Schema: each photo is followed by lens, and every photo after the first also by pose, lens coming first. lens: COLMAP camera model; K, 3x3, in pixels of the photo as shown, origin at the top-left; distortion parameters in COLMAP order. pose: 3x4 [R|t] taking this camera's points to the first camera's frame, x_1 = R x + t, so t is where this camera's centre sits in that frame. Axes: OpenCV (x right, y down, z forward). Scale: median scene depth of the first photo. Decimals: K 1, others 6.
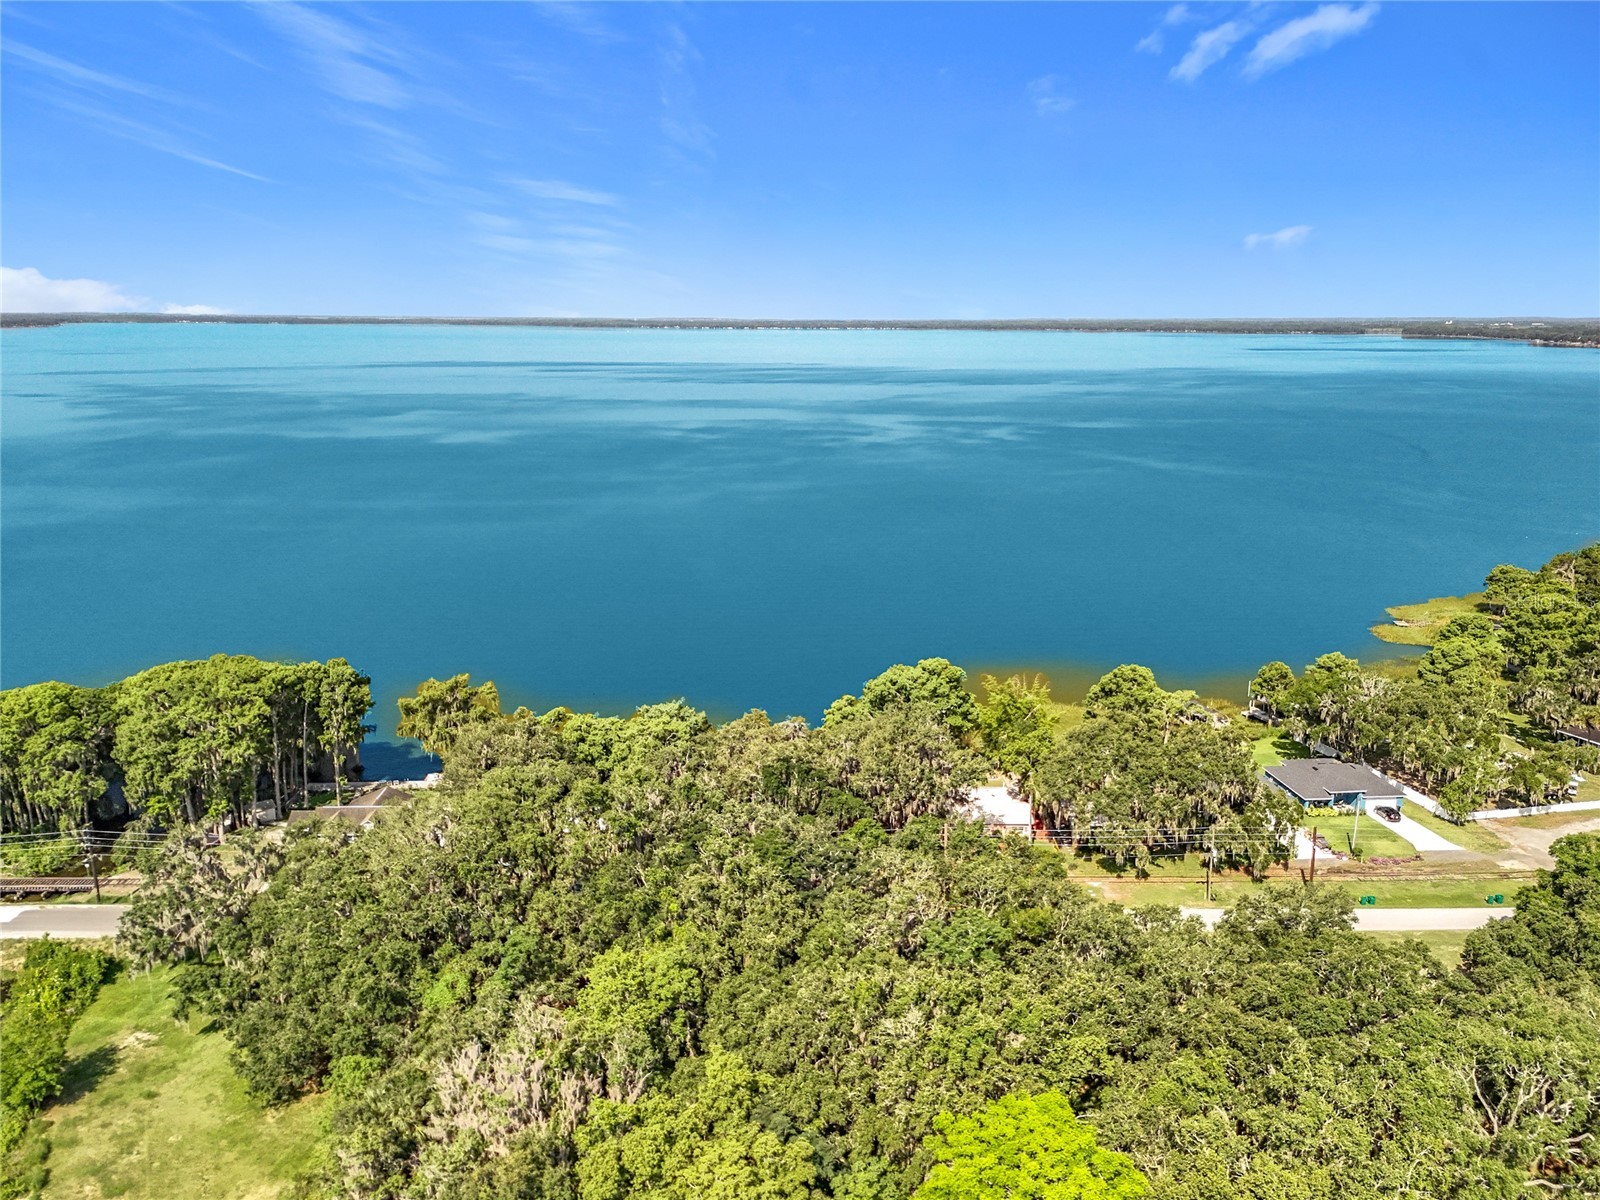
lens RADIAL K [[1193.3, 0, 804.5], [0, 1193.3, 599.1], [0, 0, 1]] dist [0.049818, -0.029340]
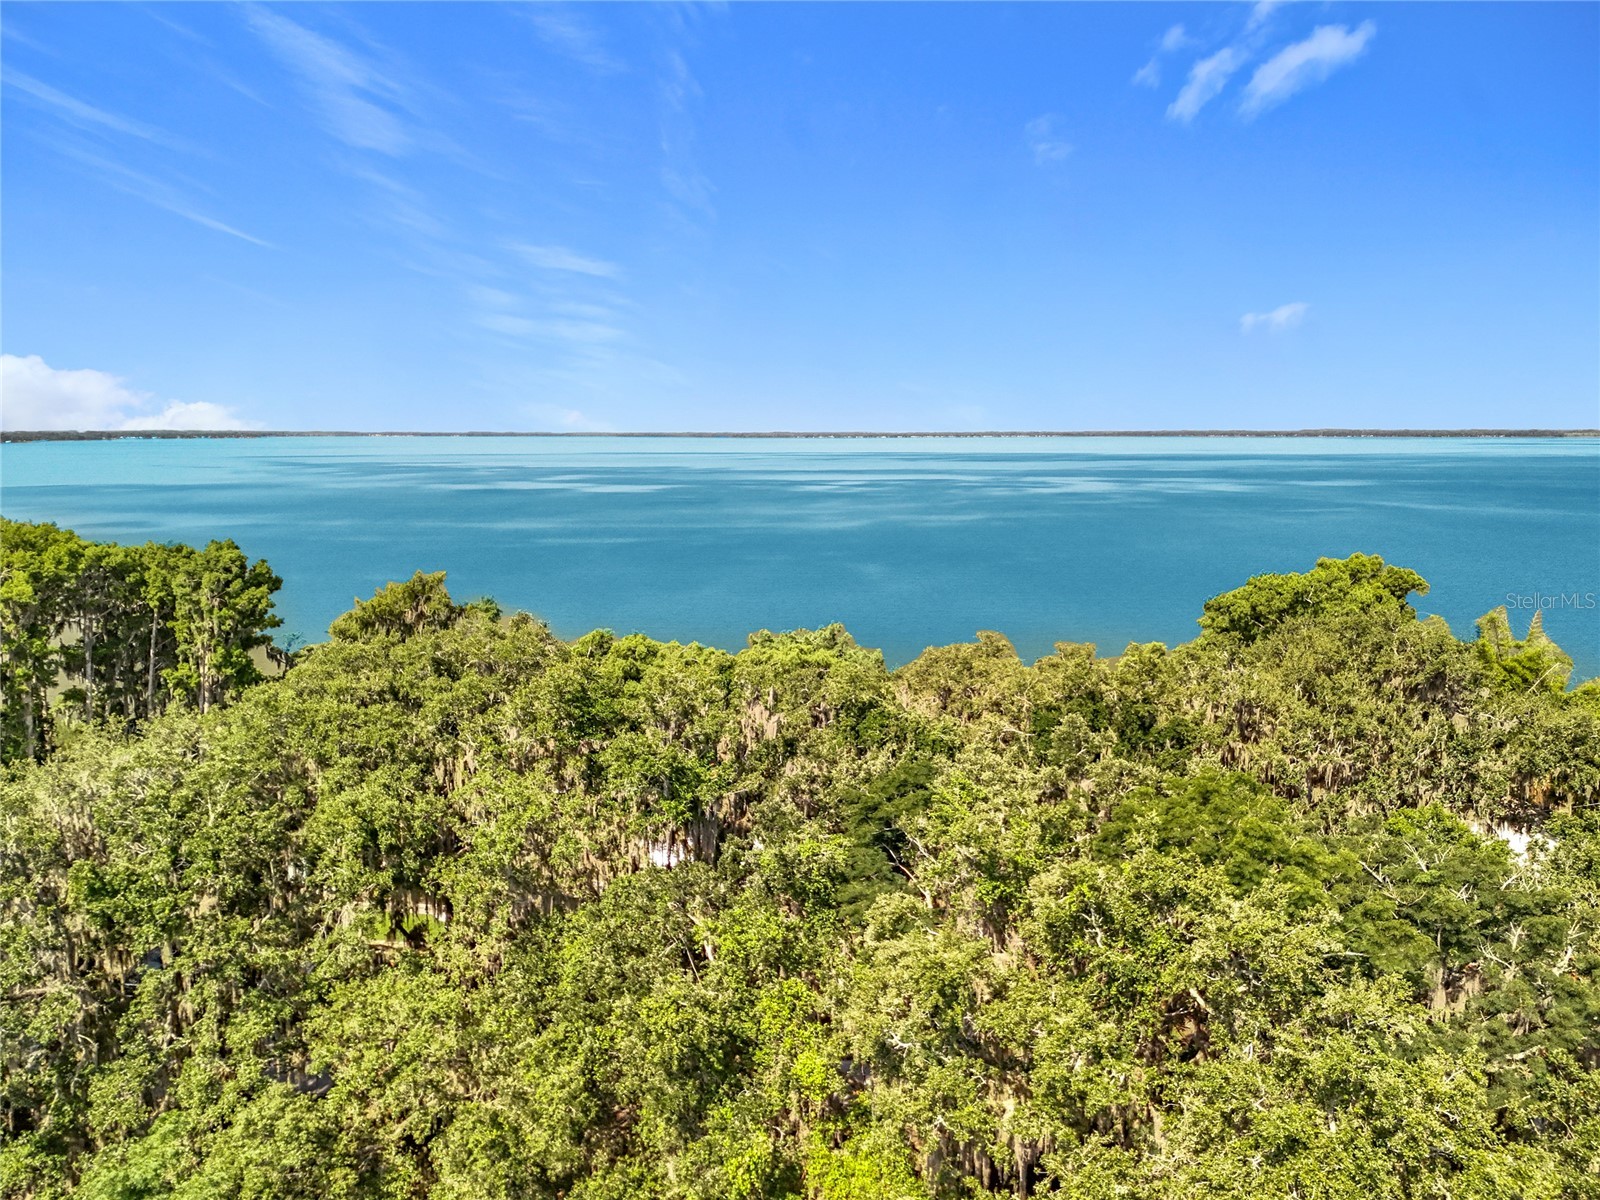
lens RADIAL K [[1193.3, 0, 793.9], [0, 1193.3, 605.3], [0, 0, 1]] dist [0.049818, -0.029340]
pose [[0.991081, 0.012753, -0.132649, -0.077935], [-0.023973, 0.996234, -0.083329, 0.176728], [0.131087, 0.085766, 0.987654, 0.719252]]
